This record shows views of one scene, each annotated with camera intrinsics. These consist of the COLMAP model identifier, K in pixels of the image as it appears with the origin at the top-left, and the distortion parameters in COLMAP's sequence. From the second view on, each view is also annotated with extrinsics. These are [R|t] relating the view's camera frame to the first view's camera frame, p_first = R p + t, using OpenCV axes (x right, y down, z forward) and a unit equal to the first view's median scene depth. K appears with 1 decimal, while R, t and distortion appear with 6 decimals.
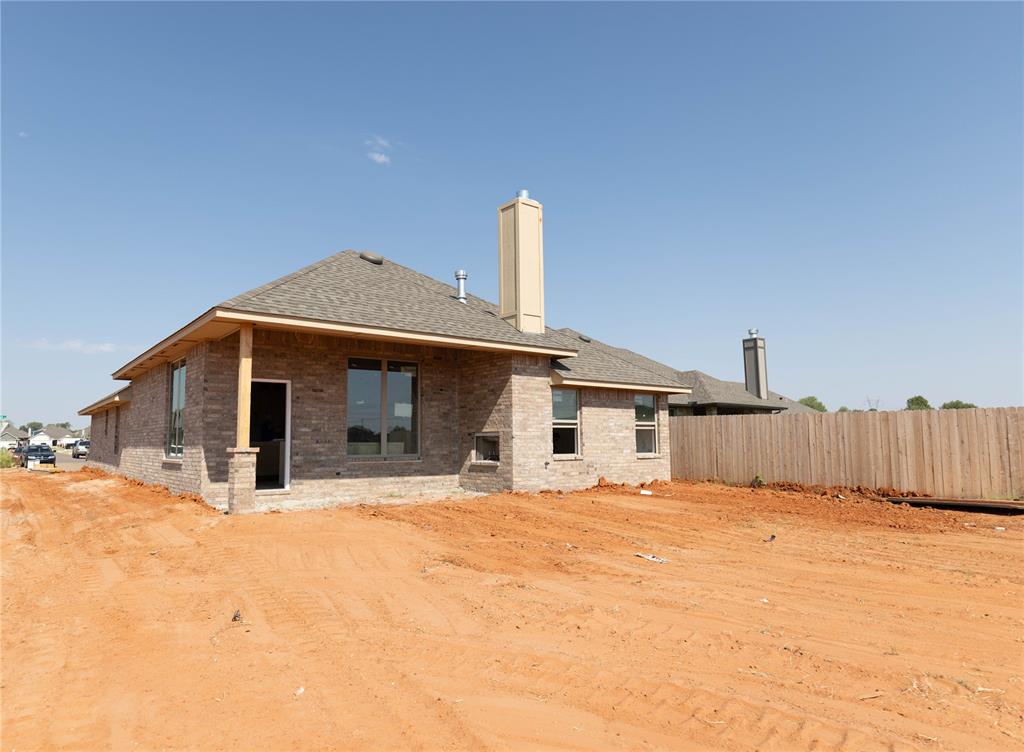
lens RADIAL K [[662.3, 0, 512.6], [0, 662.3, 375.5], [0, 0, 1]] dist [0.006306, 0.002282]
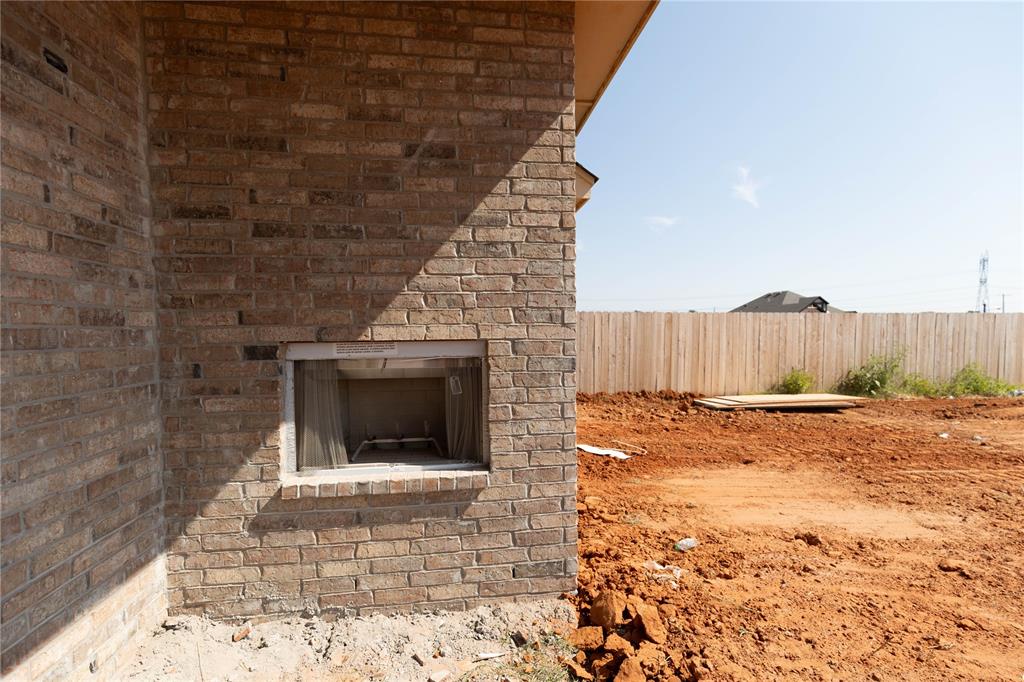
lens RADIAL K [[466.7, 0, 509.1], [0, 466.7, 346.6], [0, 0, 1]] dist [0.002022, 0.000079]
pose [[0.531267, -0.026282, 0.846797, -0.149965], [-0.080841, 0.993385, 0.081551, 0.071357], [-0.843339, -0.111781, 0.525628, 0.886823]]
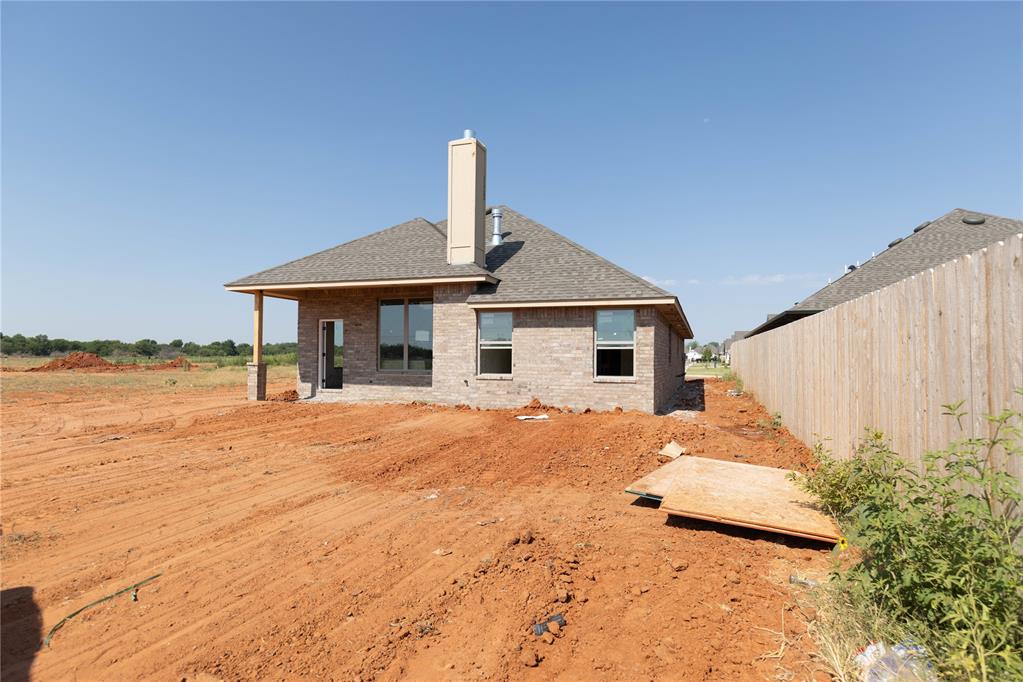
lens RADIAL K [[612.0, 0, 522.2], [0, 612.0, 346.2], [0, 0, 1]] dist [0.017431, -0.001560]
pose [[0.510501, -0.007683, -0.859843, 0.962251], [0.076716, 0.996379, 0.036645, 0.043832], [0.856448, -0.084671, 0.509242, 0.558771]]
